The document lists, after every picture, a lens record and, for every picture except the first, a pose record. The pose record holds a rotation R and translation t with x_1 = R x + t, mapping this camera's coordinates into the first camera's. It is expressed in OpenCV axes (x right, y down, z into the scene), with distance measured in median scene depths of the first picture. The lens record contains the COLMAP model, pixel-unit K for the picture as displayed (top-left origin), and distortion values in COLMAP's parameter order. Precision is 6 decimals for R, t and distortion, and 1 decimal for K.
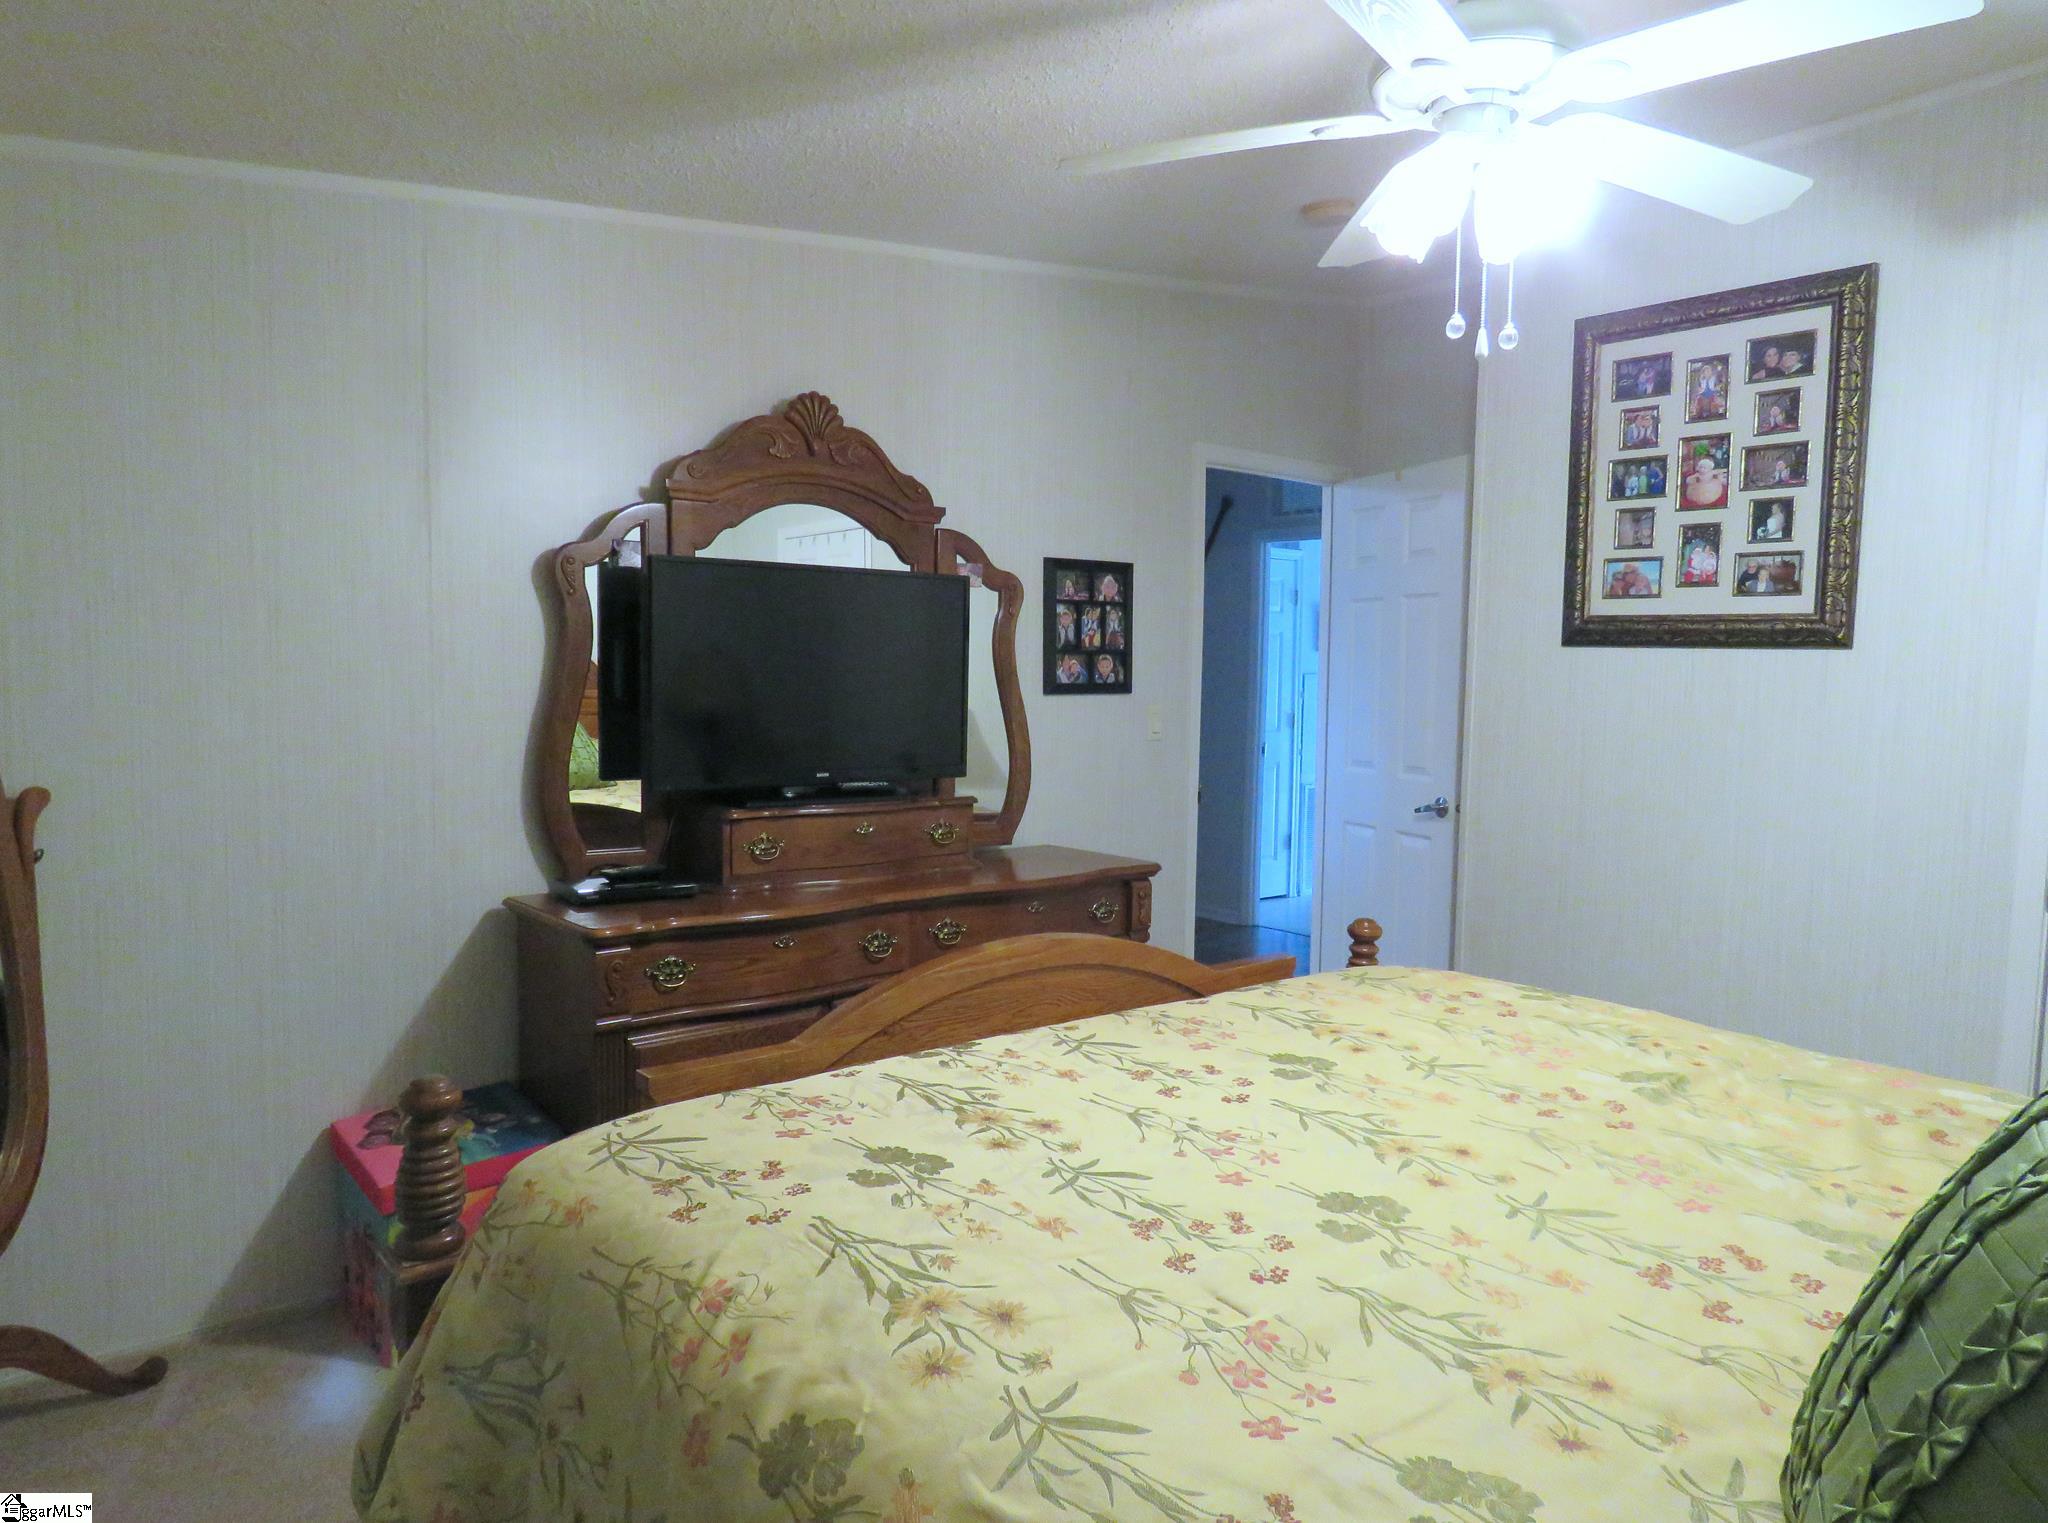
lens RADIAL K [[1391.8, 0, 1024.0], [0, 1391.8, 761.5], [0, 0, 1]] dist [0.009415, 0.003125]
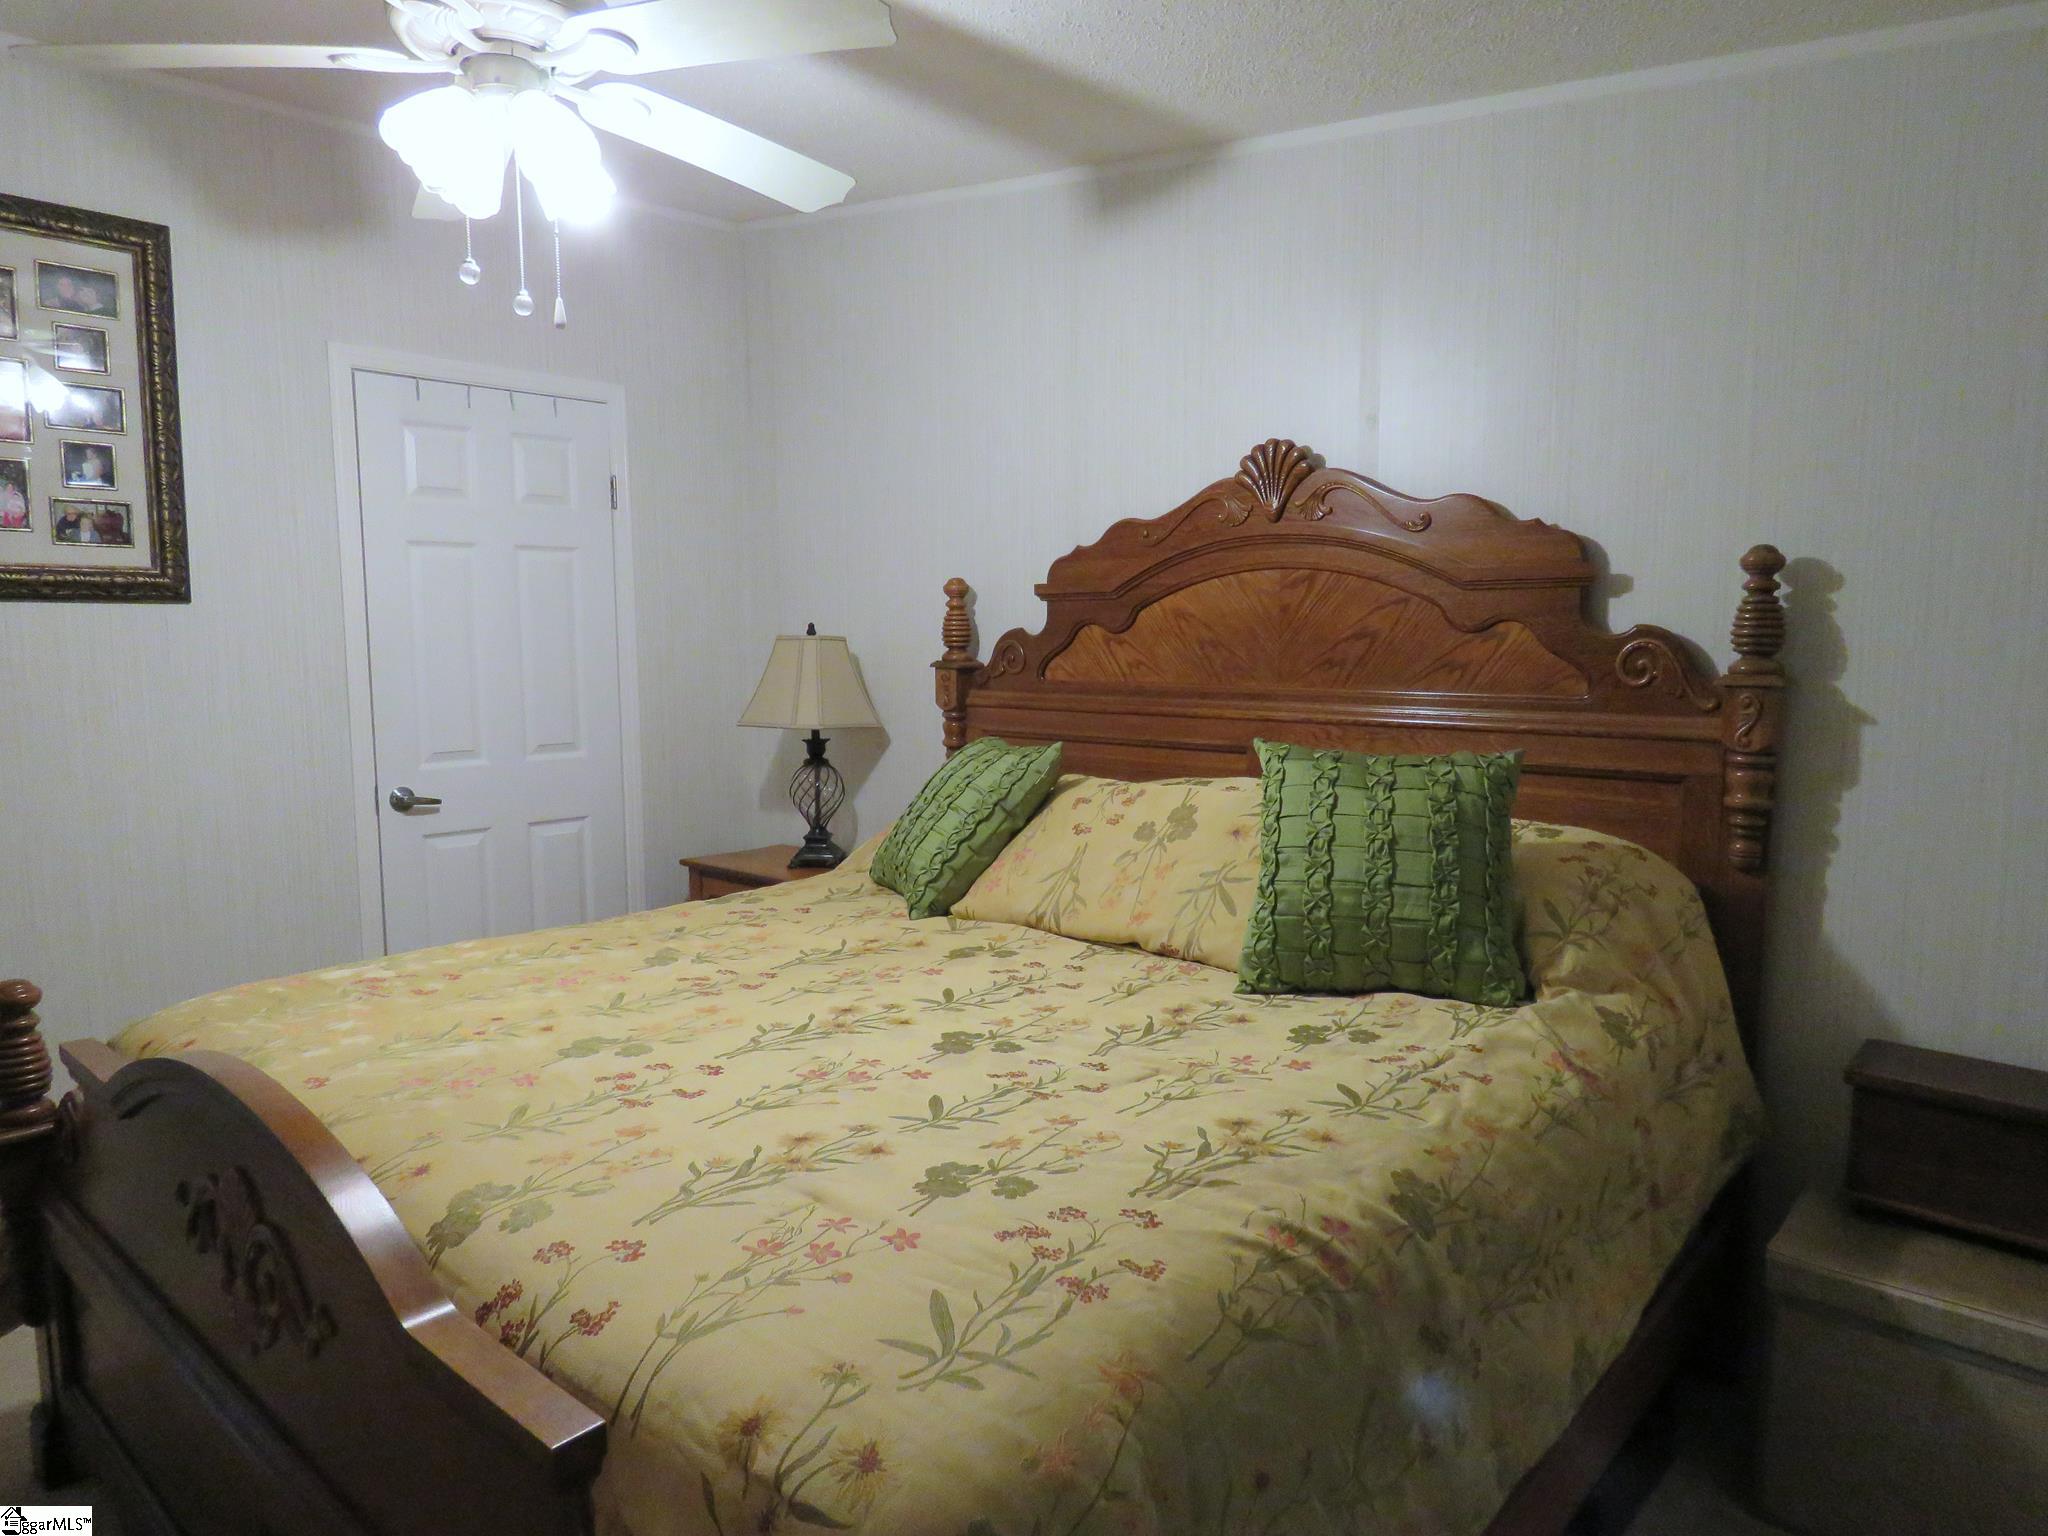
lens RADIAL K [[1310.6, 0, 1024.5], [0, 1310.6, 773.0], [0, 0, 1]] dist [-0.008662, 0.002809]
pose [[-0.176664, -0.128121, 0.975897, -0.717211], [0.067814, 0.987551, 0.141927, -0.078422], [-0.981932, 0.091253, -0.165777, 0.851576]]
